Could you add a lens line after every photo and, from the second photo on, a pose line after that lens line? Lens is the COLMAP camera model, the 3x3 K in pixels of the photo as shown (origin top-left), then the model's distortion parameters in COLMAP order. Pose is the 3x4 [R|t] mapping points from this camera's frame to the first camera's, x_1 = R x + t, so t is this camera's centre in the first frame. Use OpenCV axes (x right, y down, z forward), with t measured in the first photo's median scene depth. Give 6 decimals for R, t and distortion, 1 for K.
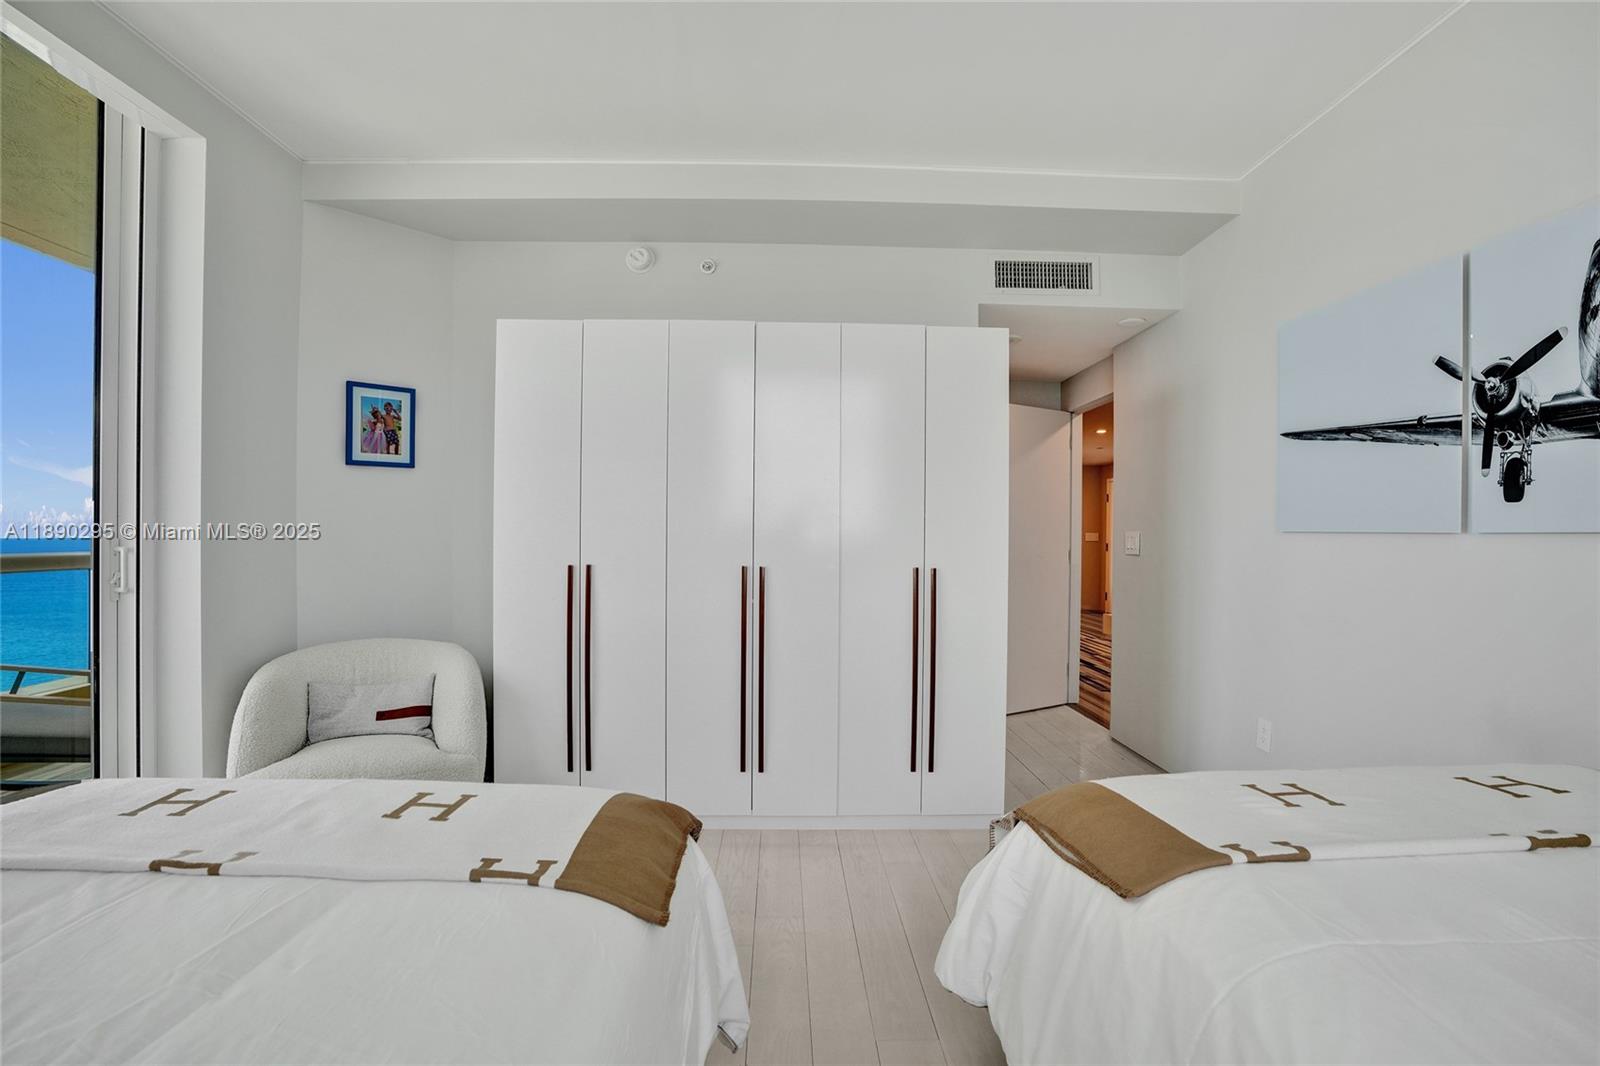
lens RADIAL K [[745.8, 0, 789.3], [0, 745.8, 531.9], [0, 0, 1]] dist [-0.002110, -0.000255]
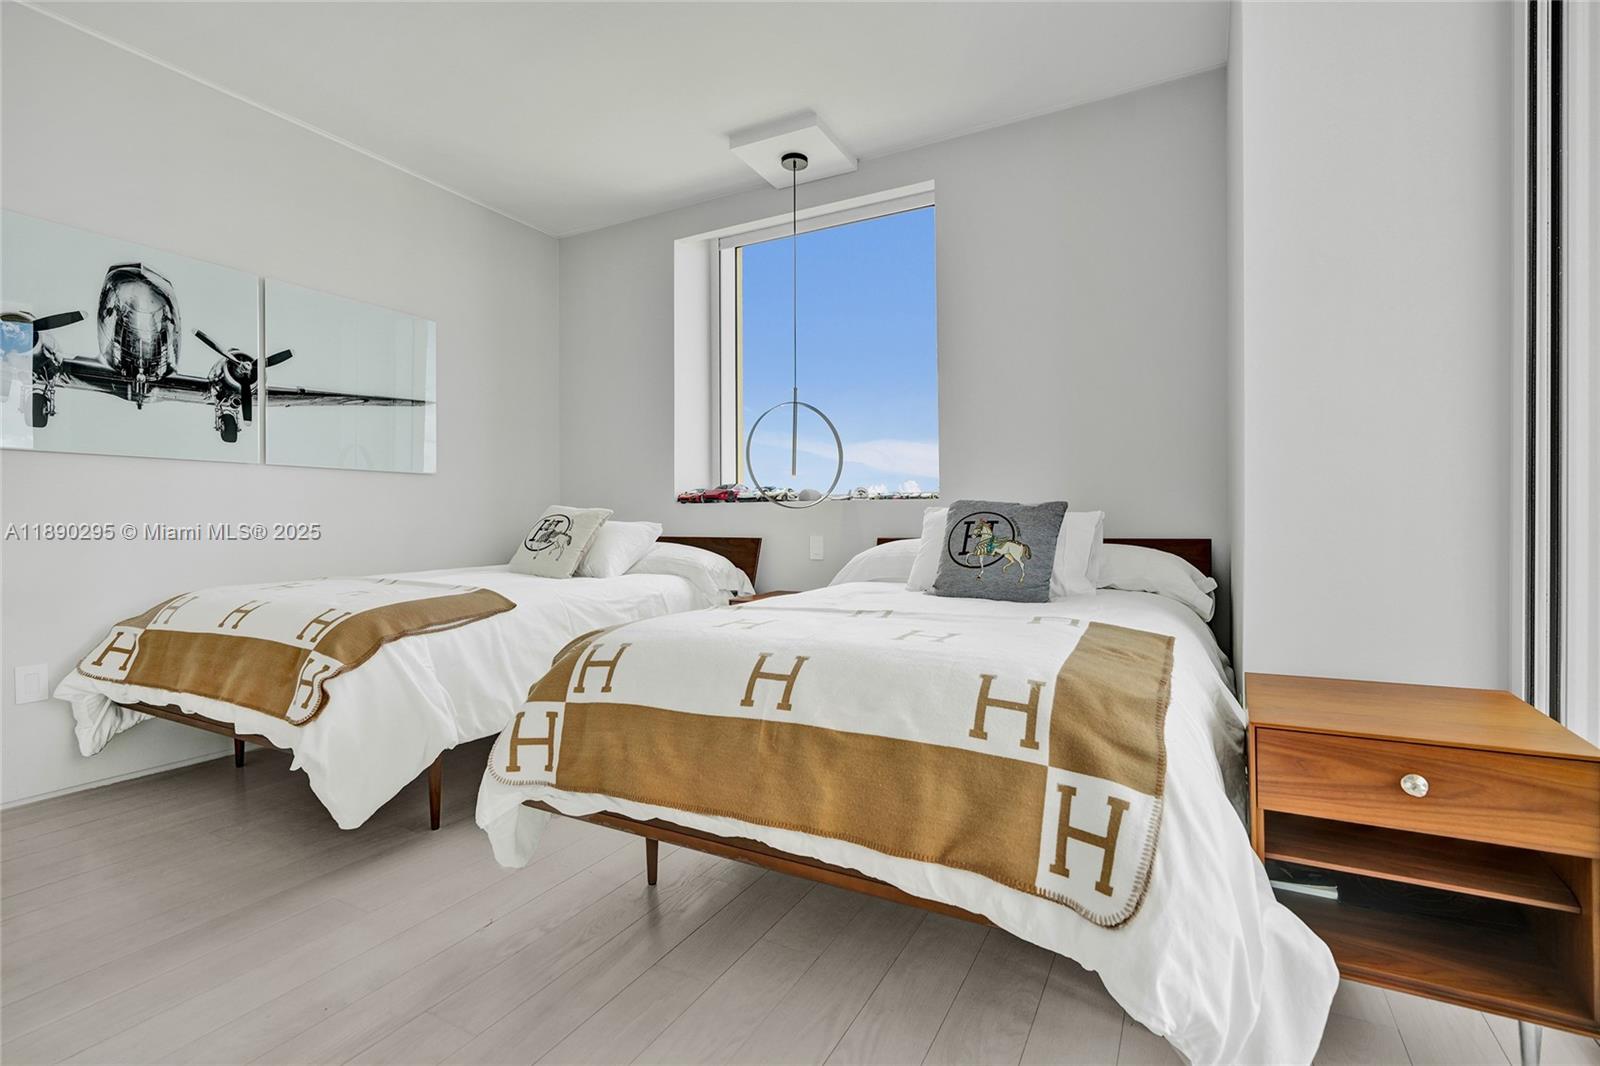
lens RADIAL K [[745.8, 0, 789.3], [0, 745.8, 531.9], [0, 0, 1]] dist [-0.002110, -0.000255]
pose [[-0.864692, -0.004042, 0.502287, -0.845160], [0.002038, 0.999931, 0.011555, 0.135312], [-0.502299, 0.011016, -0.864624, 1.521755]]
